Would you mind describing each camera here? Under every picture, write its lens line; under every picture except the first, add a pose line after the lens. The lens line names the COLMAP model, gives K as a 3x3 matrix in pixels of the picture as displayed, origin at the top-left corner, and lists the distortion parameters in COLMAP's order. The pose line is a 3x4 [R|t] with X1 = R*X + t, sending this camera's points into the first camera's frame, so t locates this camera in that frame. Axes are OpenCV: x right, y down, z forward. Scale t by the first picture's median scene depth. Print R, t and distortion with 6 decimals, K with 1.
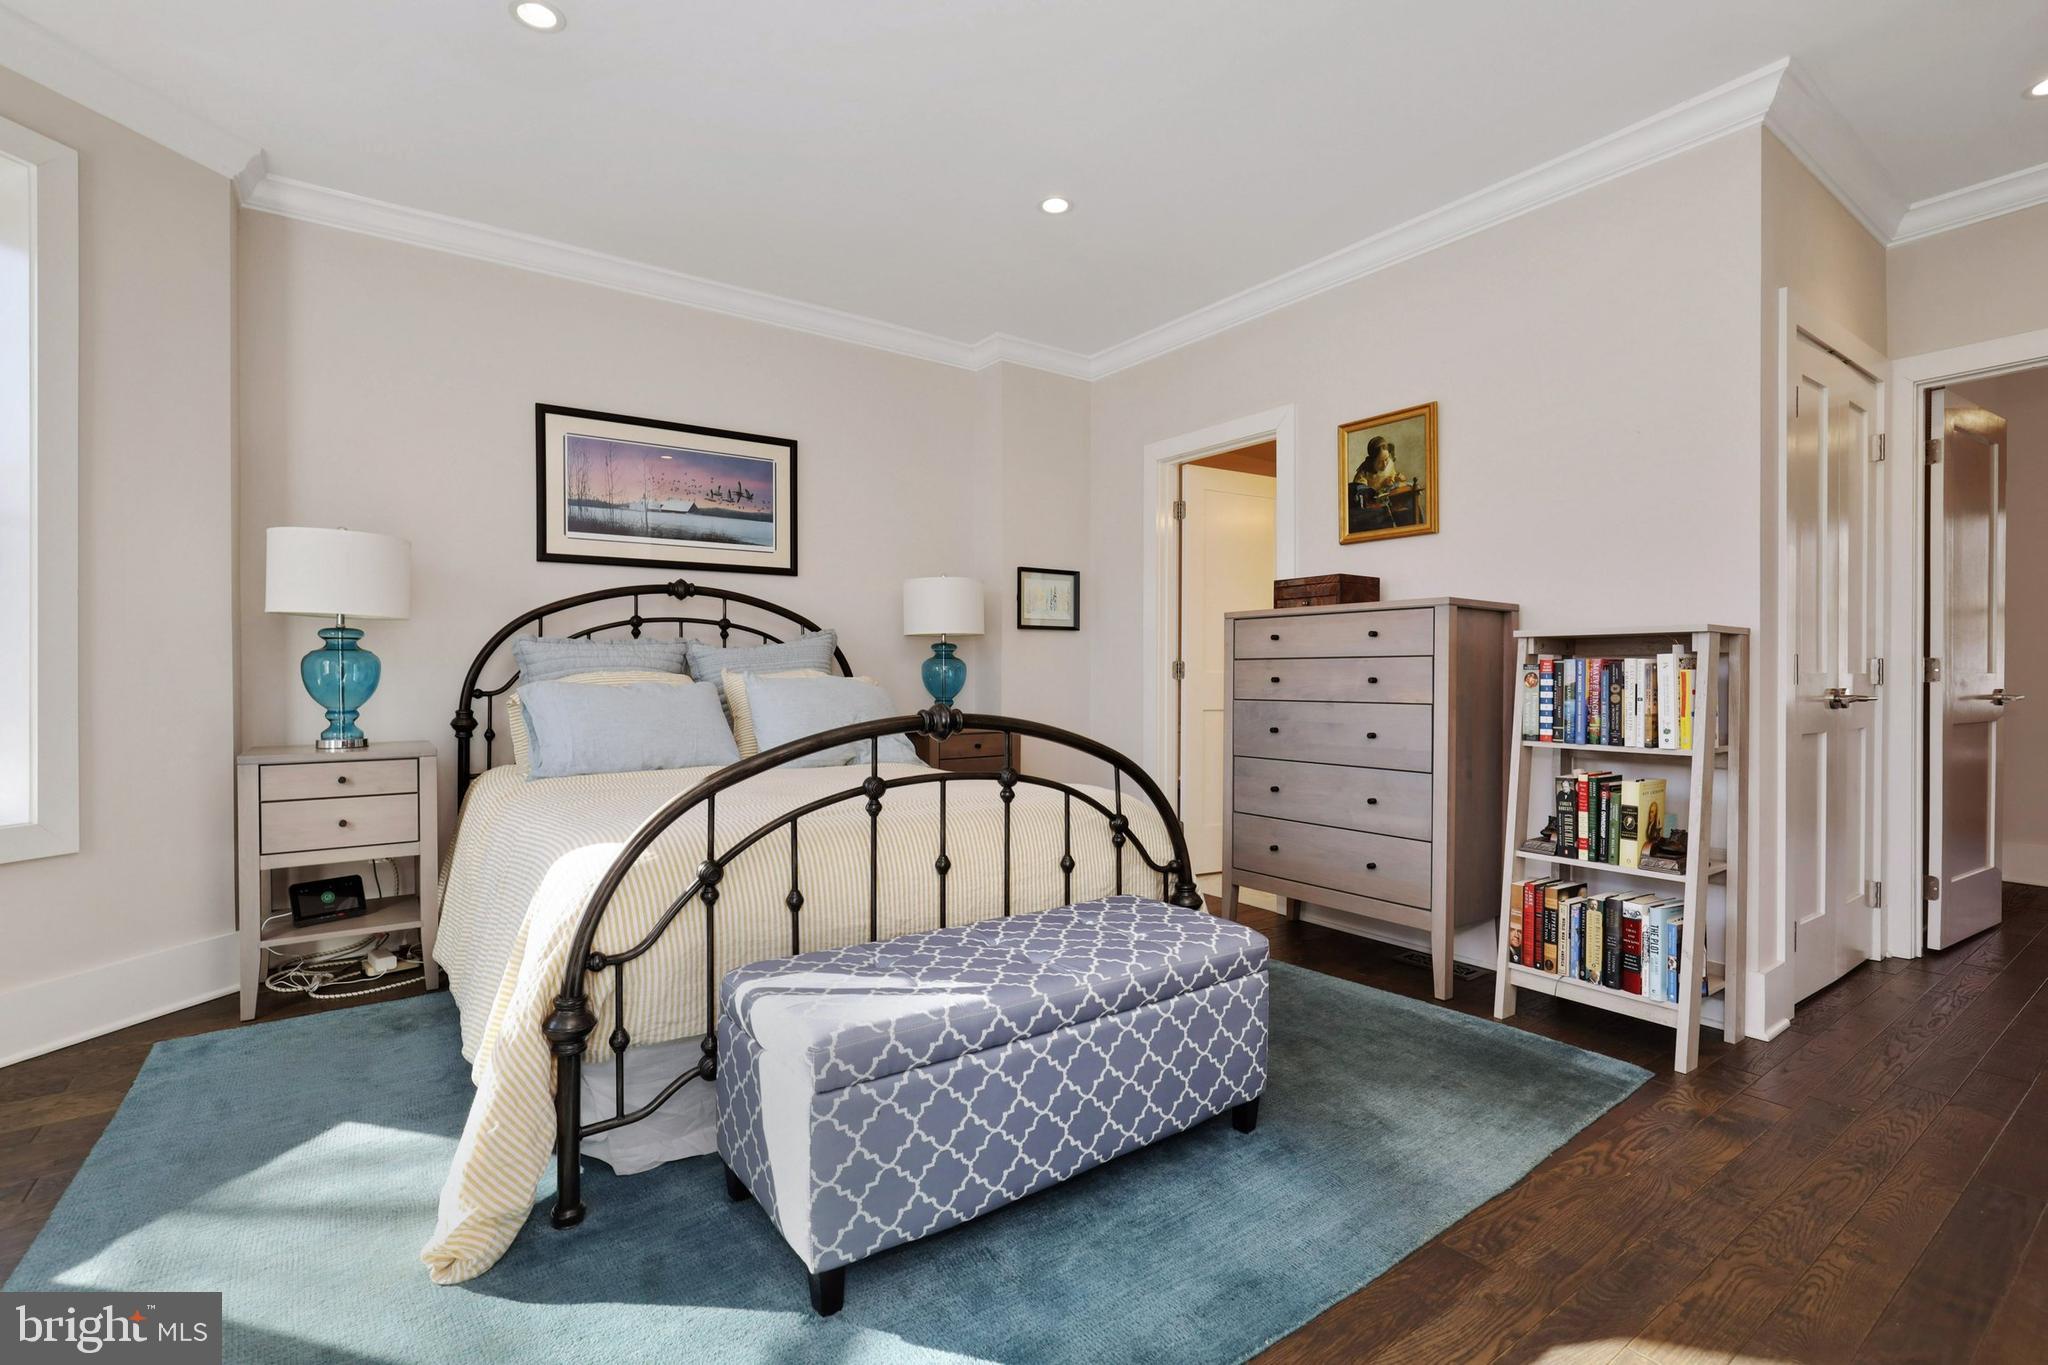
lens RADIAL K [[934.0, 0, 1011.5], [0, 934.0, 685.6], [0, 0, 1]] dist [-0.012793, 0.000280]
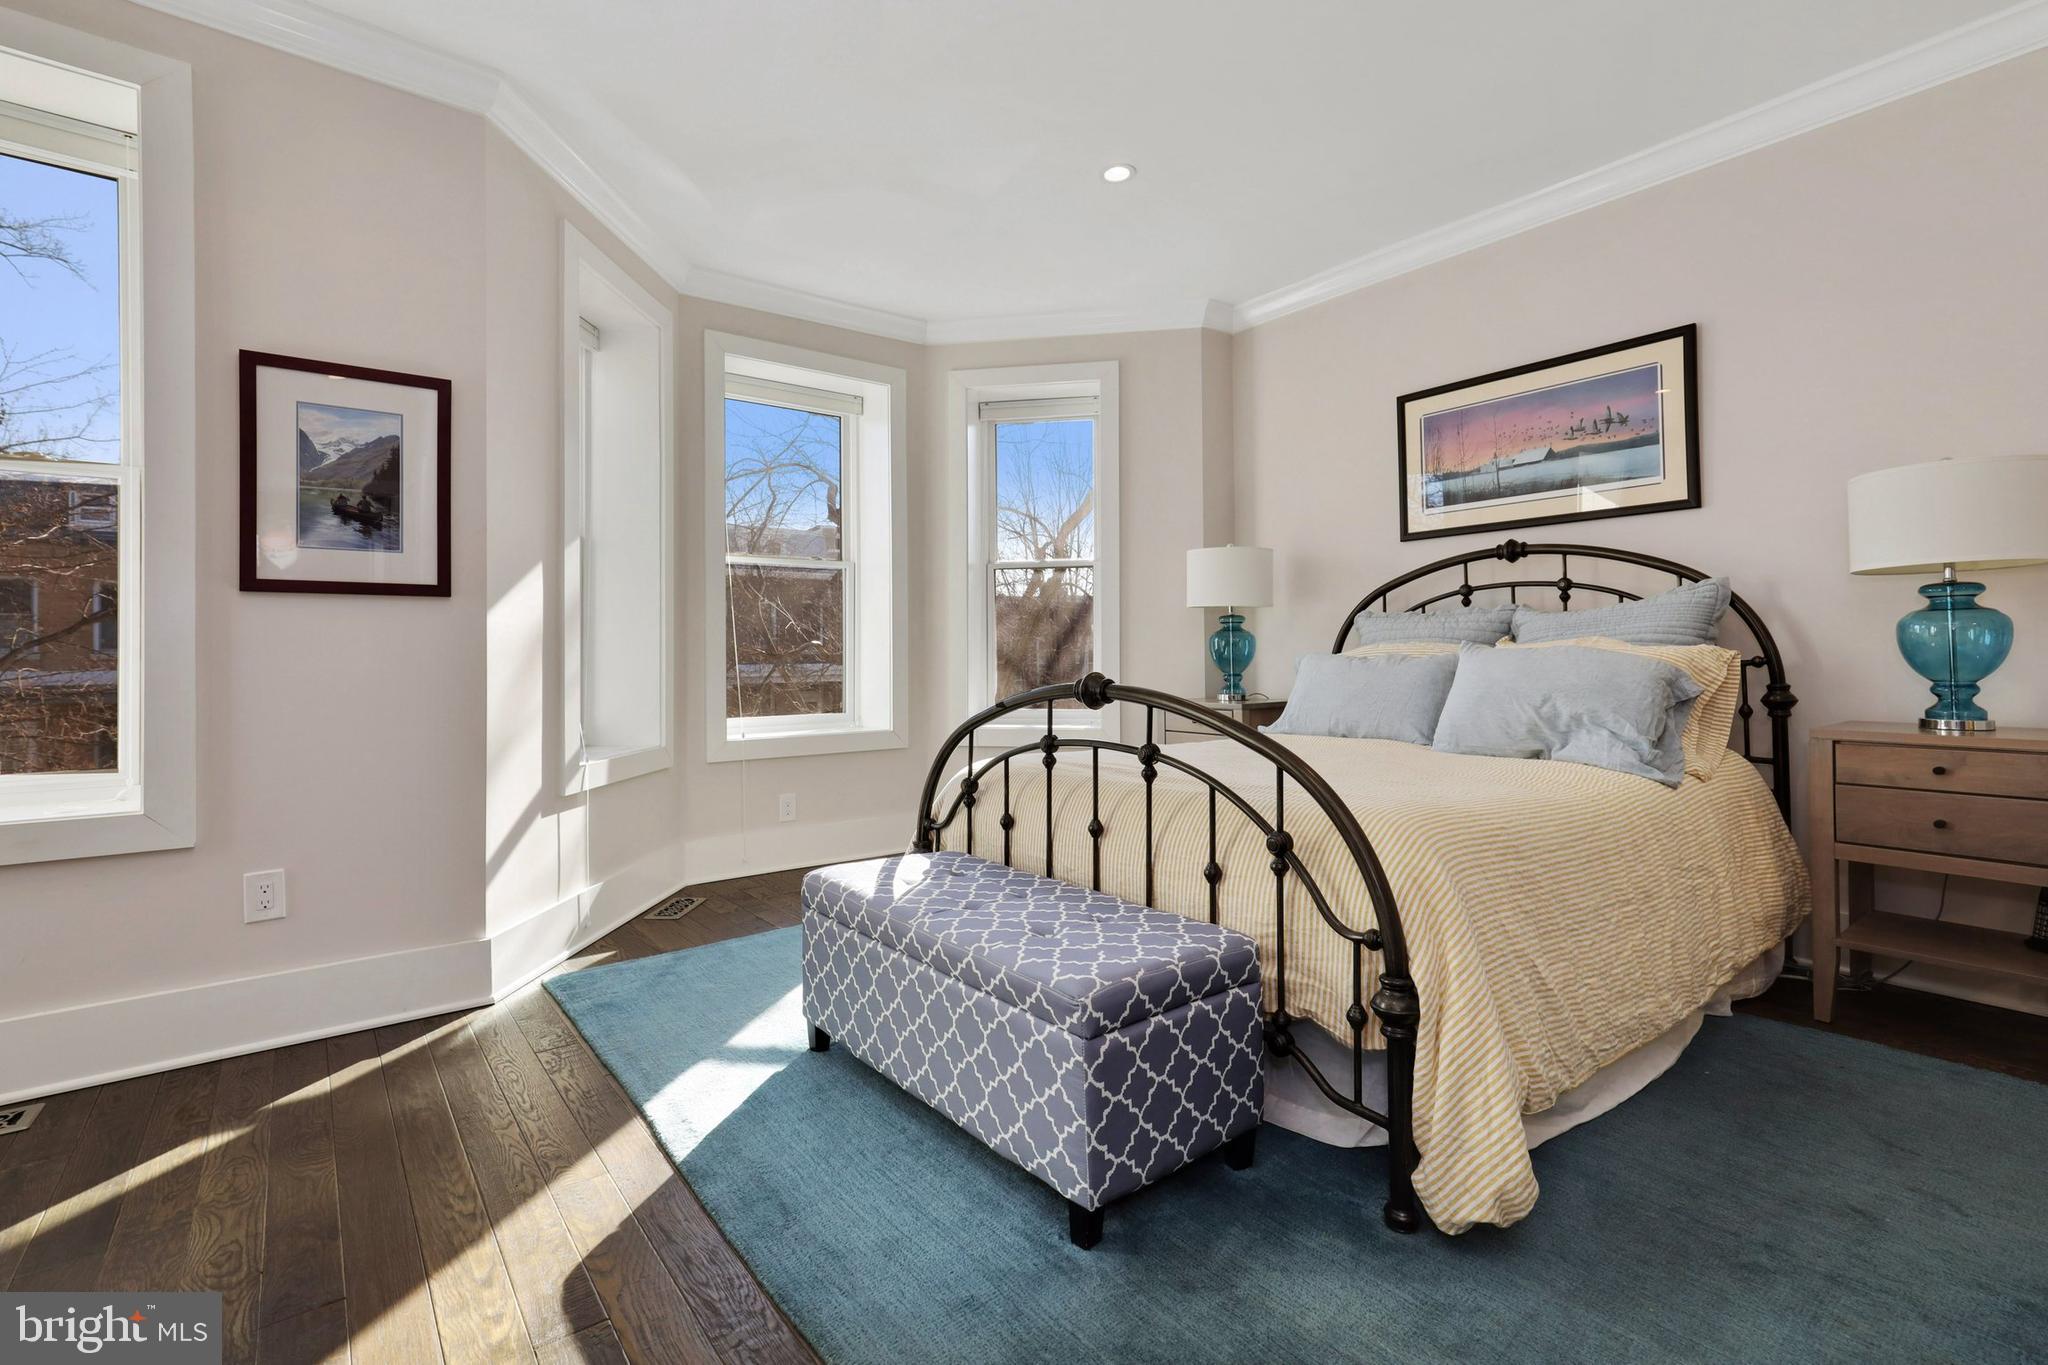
lens RADIAL K [[947.5, 0, 1018.3], [0, 947.5, 649.8], [0, 0, 1]] dist [-0.005671, -0.000209]
pose [[0.028647, -0.004599, -0.999579, 0.569678], [-0.002282, 0.999987, -0.004667, -0.001439], [0.999587, 0.002415, 0.028636, 0.512309]]
